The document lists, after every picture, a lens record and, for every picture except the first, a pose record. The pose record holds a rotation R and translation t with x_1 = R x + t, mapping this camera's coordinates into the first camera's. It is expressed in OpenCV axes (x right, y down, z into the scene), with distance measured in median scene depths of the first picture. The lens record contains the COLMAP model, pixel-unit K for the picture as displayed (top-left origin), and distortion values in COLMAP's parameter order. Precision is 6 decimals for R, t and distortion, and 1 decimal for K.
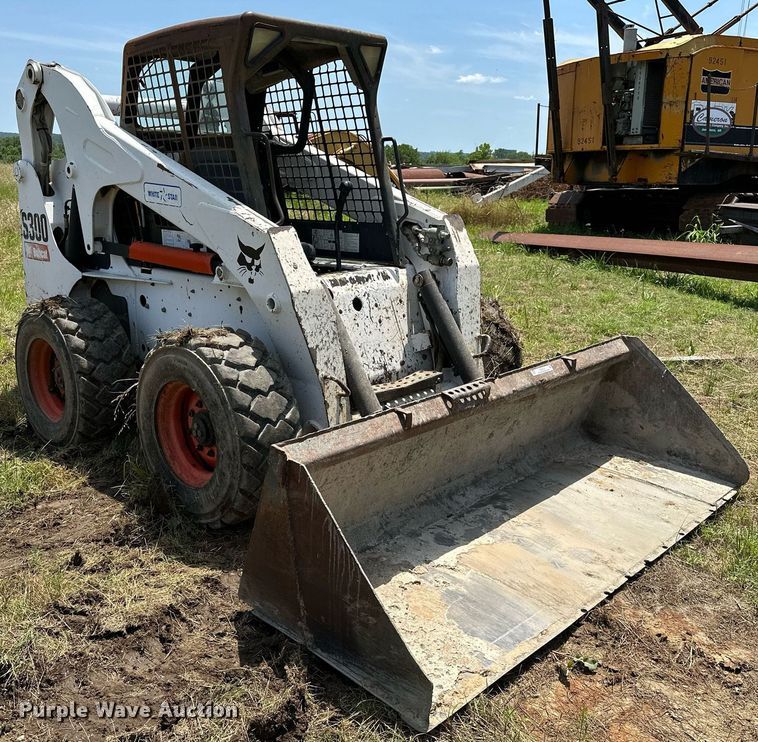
lens RADIAL K [[810.9, 0, 378.9], [0, 810.9, 356.1], [0, 0, 1]] dist [0.039095, 0.000000]
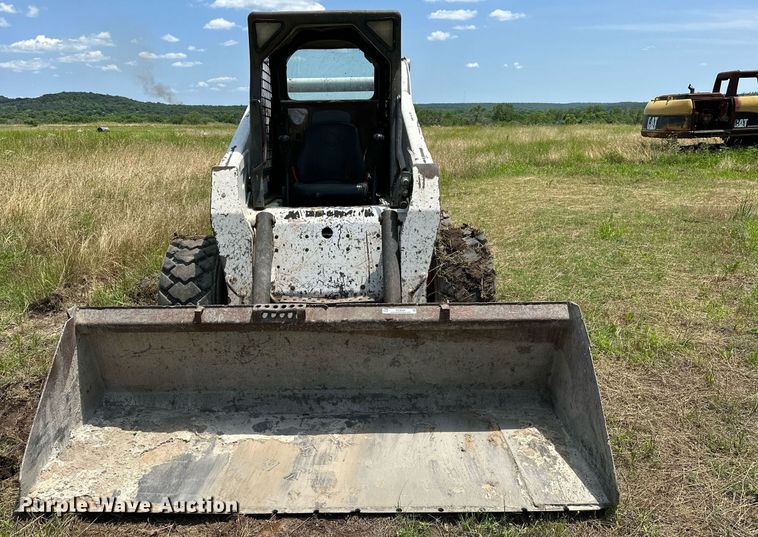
lens RADIAL K [[616.7, 0, 342.5], [0, 616.7, 269.6], [0, 0, 1]] dist [0.011967, -0.012139]
pose [[0.665681, 0.146807, -0.731654, 0.691172], [-0.152651, 0.986514, 0.059058, -0.067912], [0.730457, 0.072374, 0.679113, 0.381840]]
